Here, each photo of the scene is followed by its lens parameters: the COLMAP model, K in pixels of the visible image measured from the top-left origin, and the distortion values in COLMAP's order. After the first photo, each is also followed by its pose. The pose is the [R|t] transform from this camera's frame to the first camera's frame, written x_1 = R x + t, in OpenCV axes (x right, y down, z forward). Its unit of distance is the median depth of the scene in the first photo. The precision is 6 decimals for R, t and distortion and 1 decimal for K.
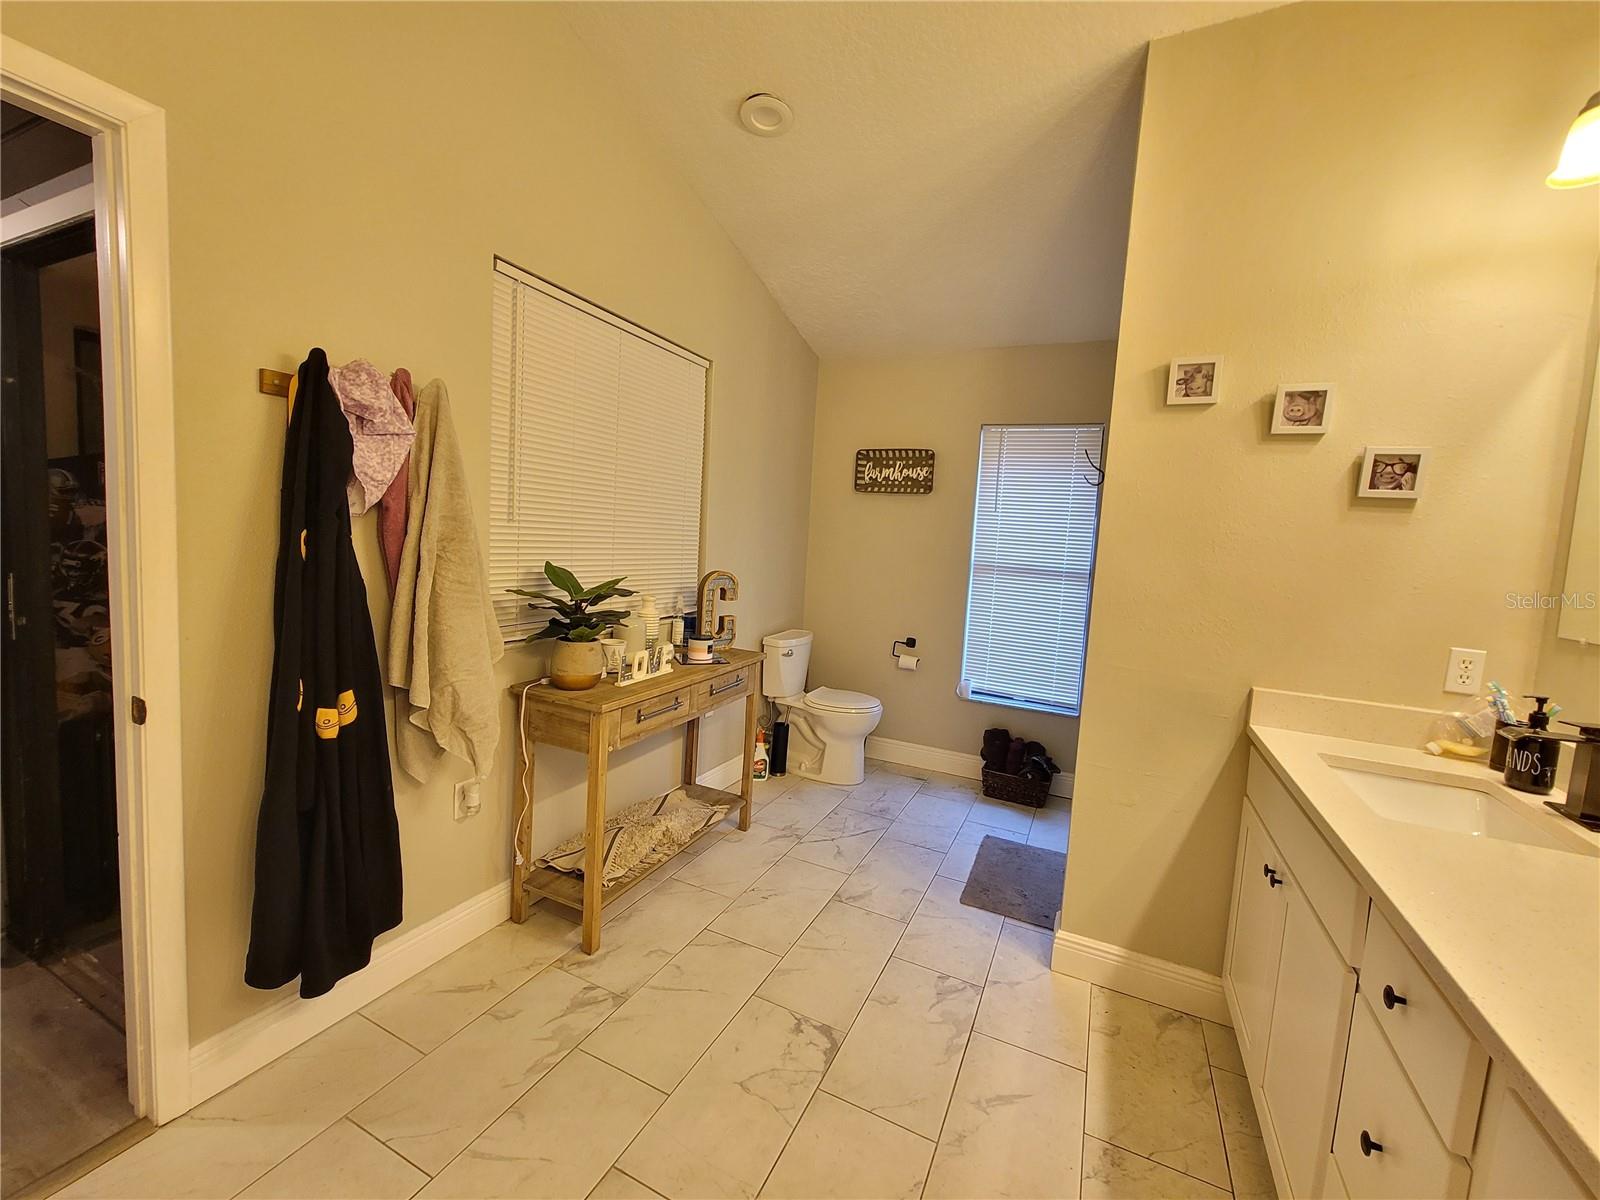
lens RADIAL K [[655.9, 0, 800.0], [0, 655.9, 587.9], [0, 0, 1]] dist [-0.003745, -0.000161]
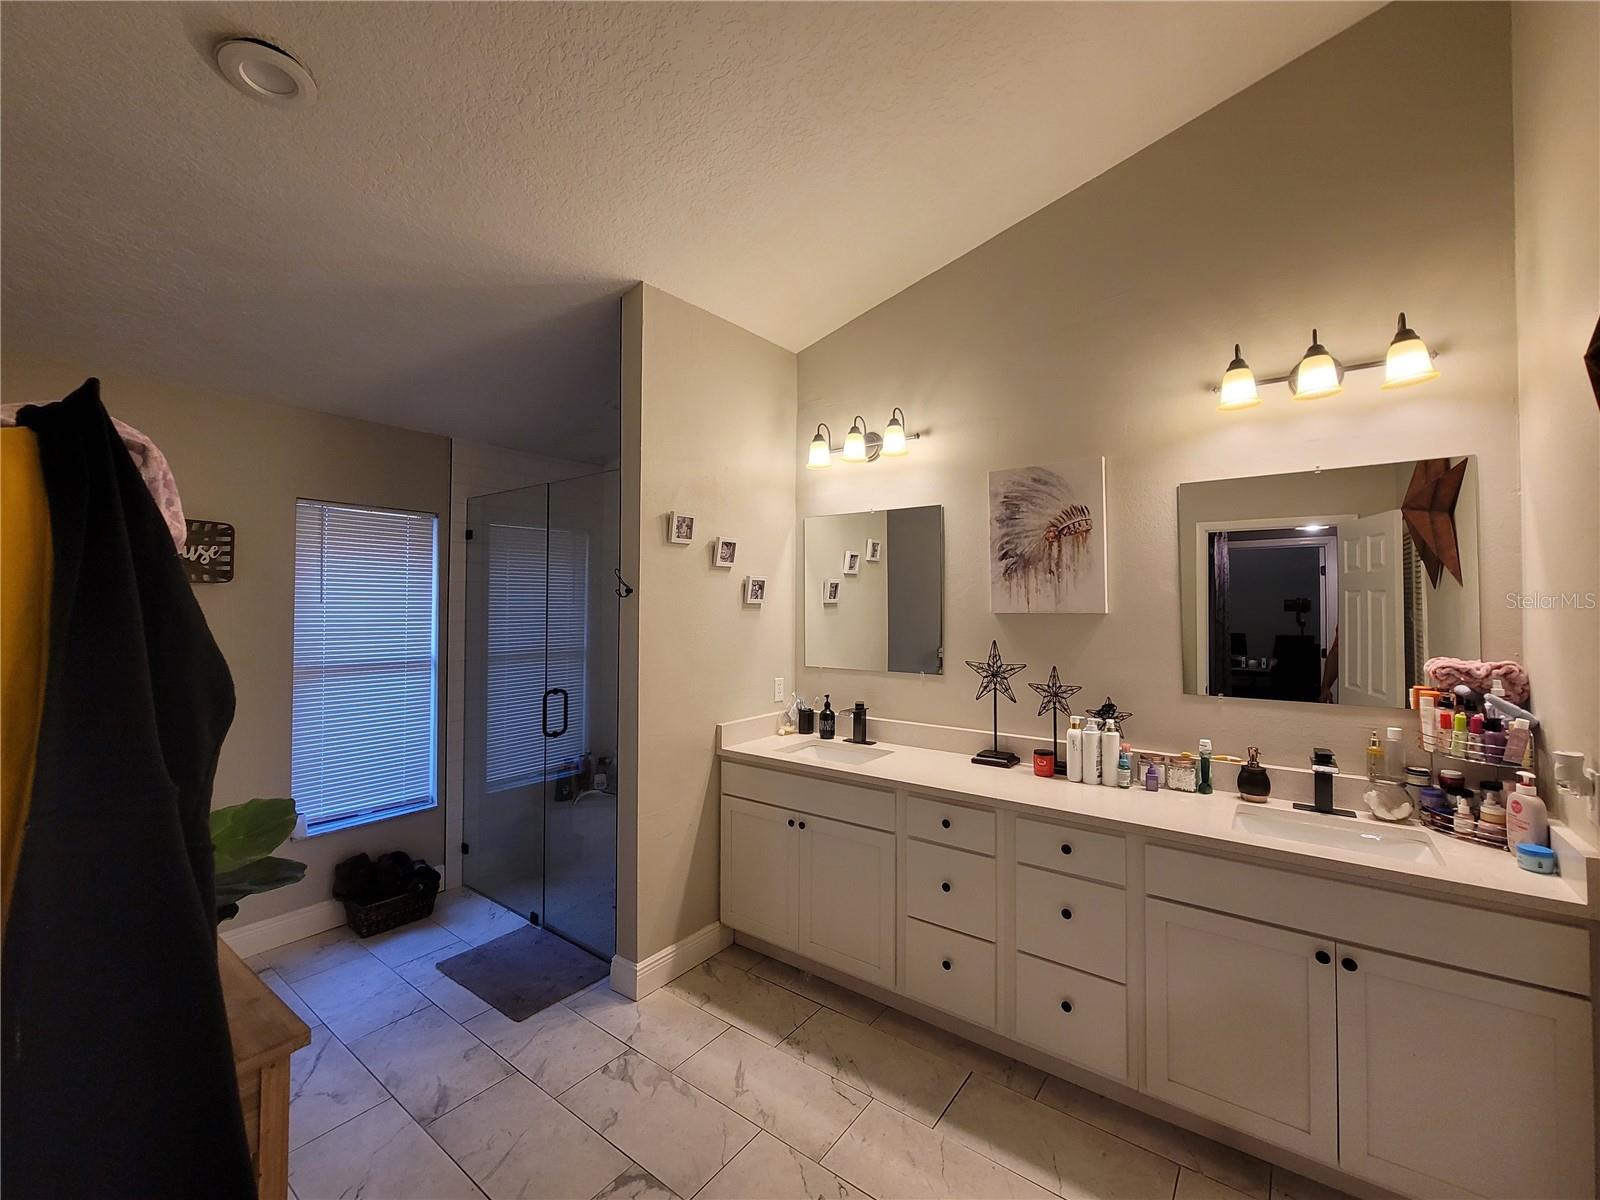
lens RADIAL K [[655.9, 0, 800.0], [0, 655.9, 587.9], [0, 0, 1]] dist [-0.003745, -0.000161]
pose [[0.198232, -0.034058, 0.979563, -0.806955], [0.093281, 0.995515, 0.015735, -0.182330], [-0.975706, 0.088255, 0.200520, 0.463191]]
